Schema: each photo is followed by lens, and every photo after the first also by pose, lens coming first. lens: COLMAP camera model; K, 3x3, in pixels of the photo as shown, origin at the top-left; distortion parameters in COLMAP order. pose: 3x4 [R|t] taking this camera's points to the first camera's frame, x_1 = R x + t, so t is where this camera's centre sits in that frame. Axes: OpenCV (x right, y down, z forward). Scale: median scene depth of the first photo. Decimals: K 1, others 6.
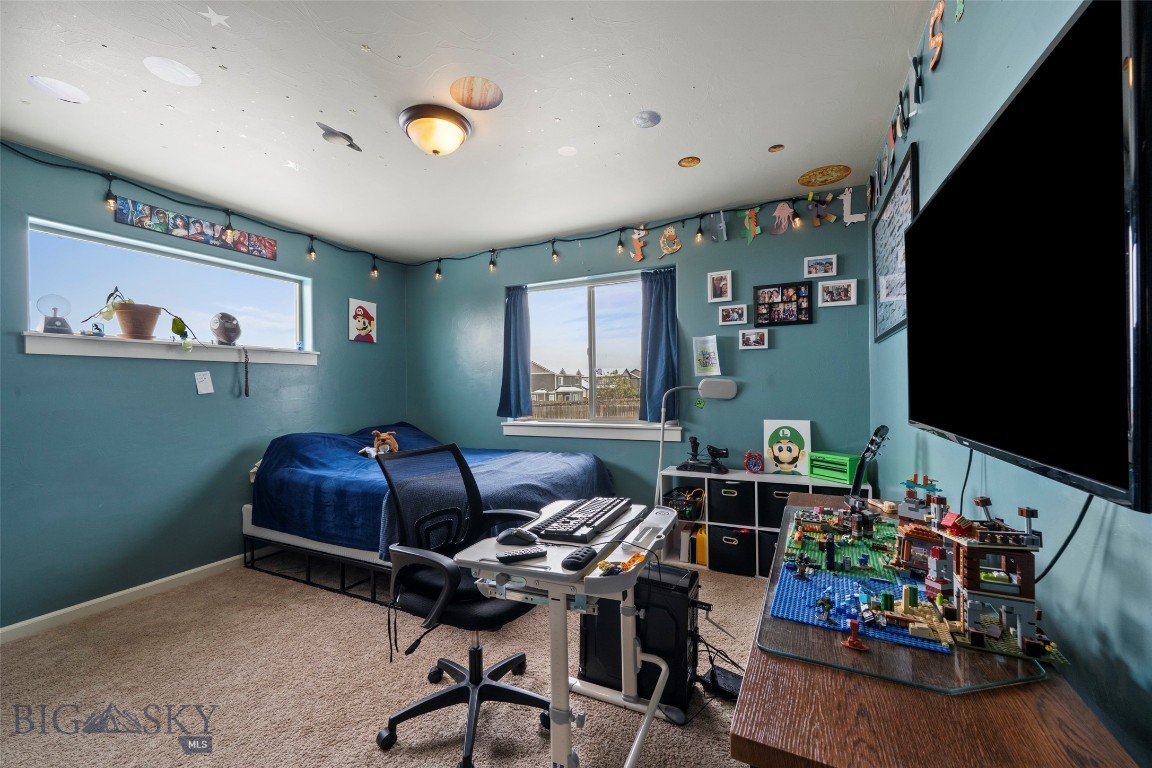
lens RADIAL K [[457.4, 0, 570.2], [0, 457.4, 386.5], [0, 0, 1]] dist [-0.002028, 0.000151]
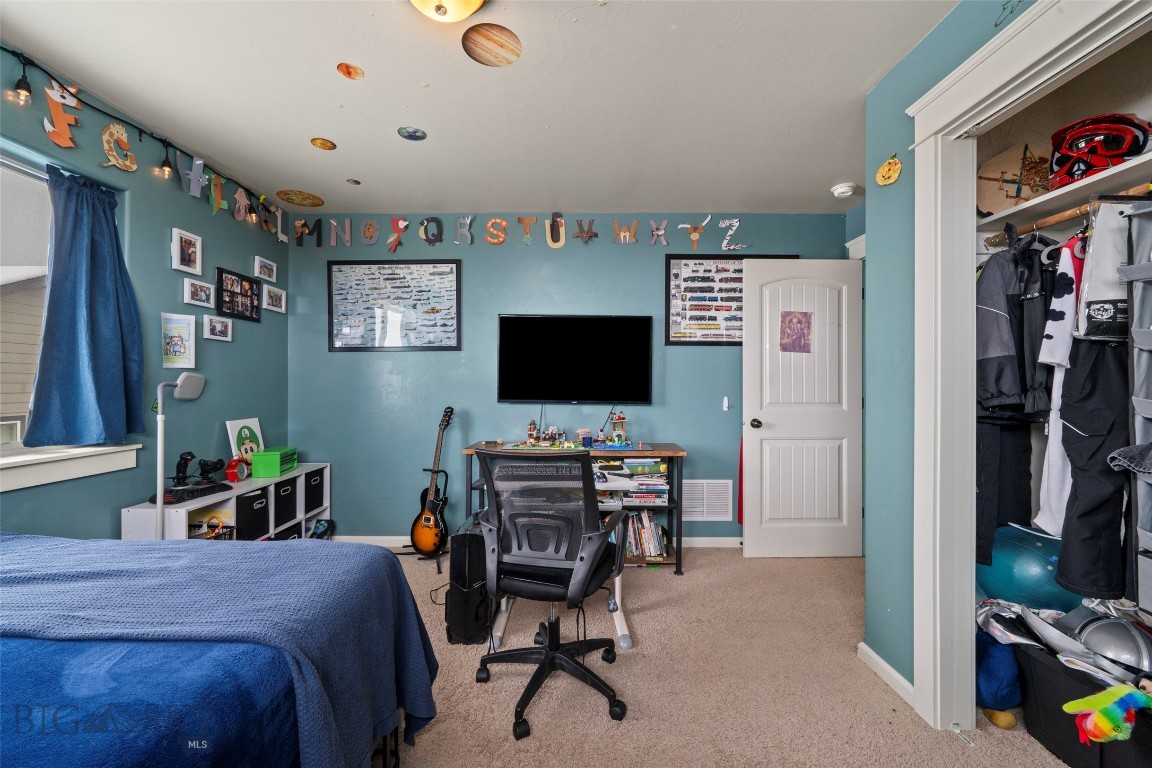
lens RADIAL K [[457.4, 0, 571.6], [0, 457.4, 385.3], [0, 0, 1]] dist [-0.002028, 0.000151]
pose [[-0.431312, 0.012530, 0.902116, -0.665462], [0.003587, 0.999919, -0.012173, 0.015905], [-0.902196, -0.002015, -0.431322, 0.785625]]
